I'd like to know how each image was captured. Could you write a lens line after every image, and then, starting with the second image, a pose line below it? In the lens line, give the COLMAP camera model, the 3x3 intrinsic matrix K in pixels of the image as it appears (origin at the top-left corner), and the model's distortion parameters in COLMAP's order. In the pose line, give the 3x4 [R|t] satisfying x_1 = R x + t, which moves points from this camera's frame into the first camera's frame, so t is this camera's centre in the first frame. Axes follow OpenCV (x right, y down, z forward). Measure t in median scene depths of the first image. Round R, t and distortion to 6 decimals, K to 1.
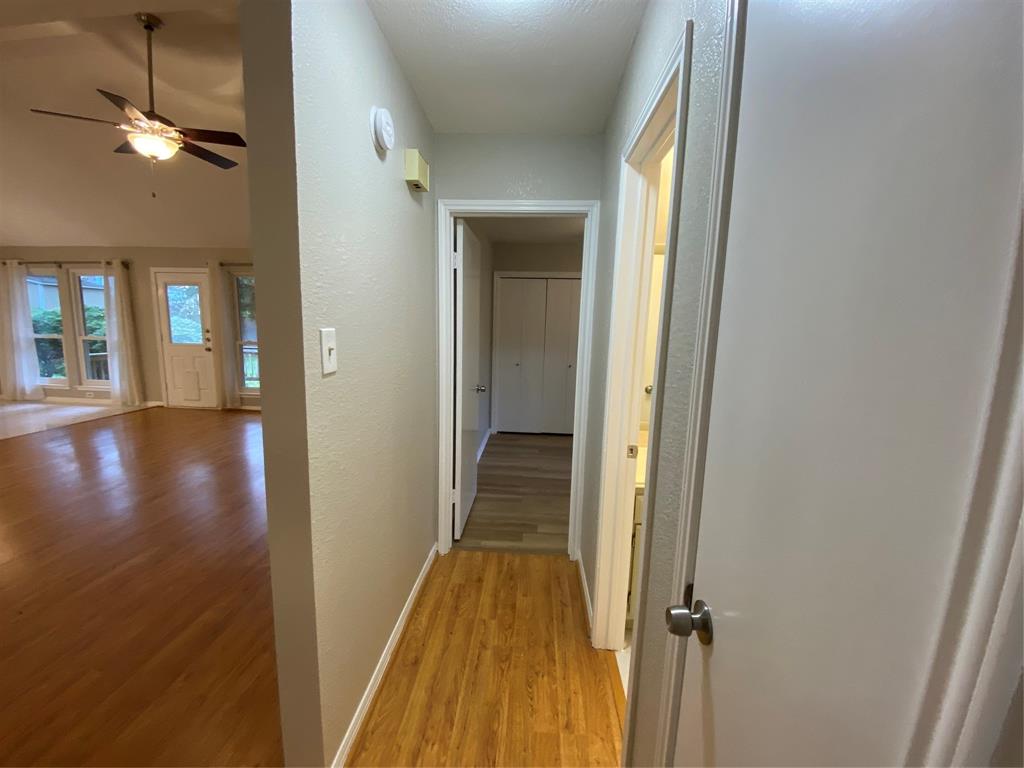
lens RADIAL K [[414.5, 0, 513.7], [0, 414.5, 383.8], [0, 0, 1]] dist [0.027763, -0.022310]
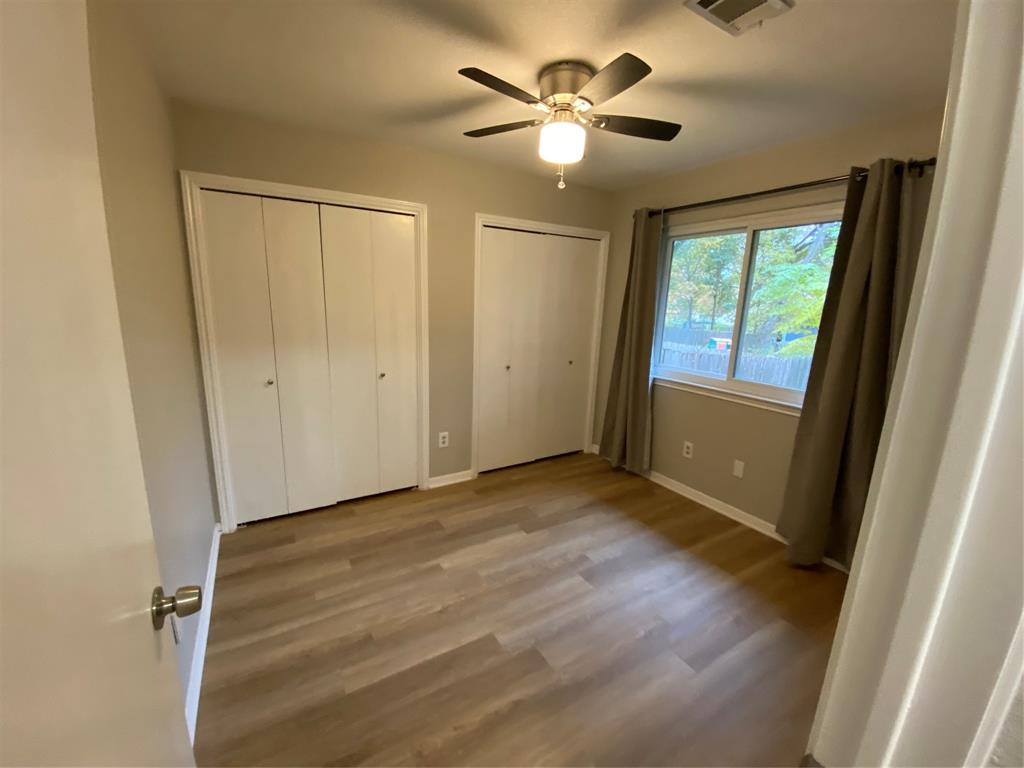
lens RADIAL K [[406.8, 0, 512.4], [0, 406.8, 386.4], [0, 0, 1]] dist [0.002545, -0.015268]
pose [[0.820902, -0.113710, 0.559634, -0.046815], [0.069986, 0.992620, 0.099028, -0.132918], [-0.566764, -0.042126, 0.822802, 0.879094]]
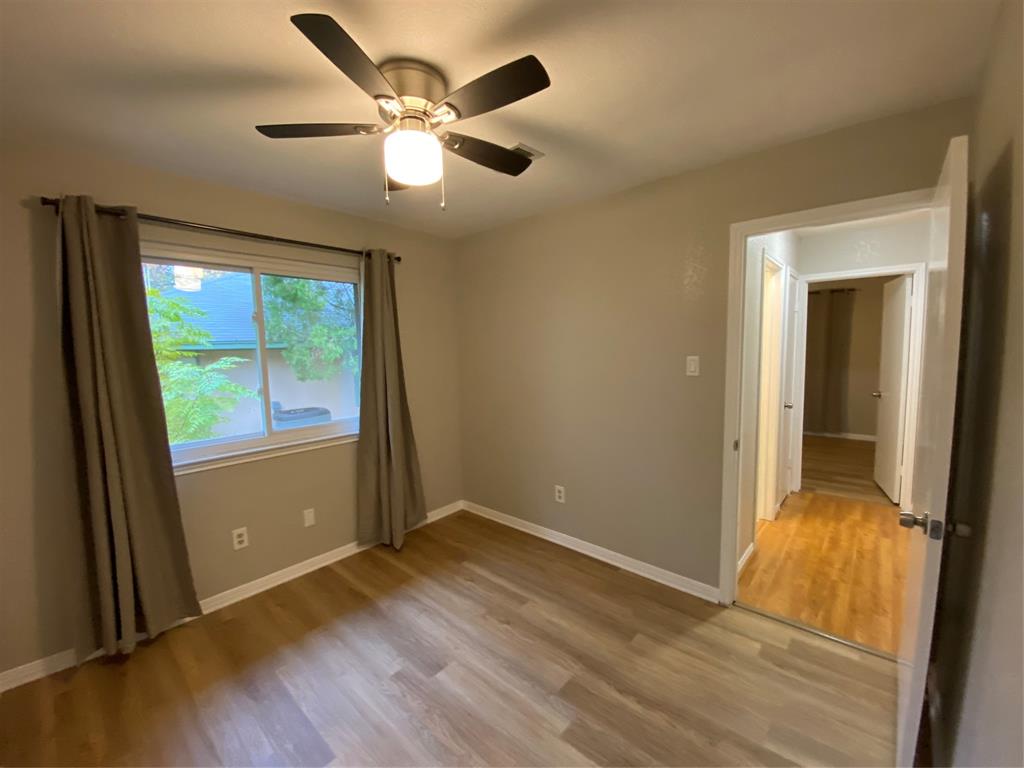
lens RADIAL K [[414.5, 0, 513.7], [0, 414.5, 383.8], [0, 0, 1]] dist [0.027763, -0.022310]
pose [[-0.782851, -0.068635, 0.618412, -0.023597], [0.088288, 0.971588, 0.219596, -0.308379], [-0.615914, 0.226509, -0.754549, 1.934896]]
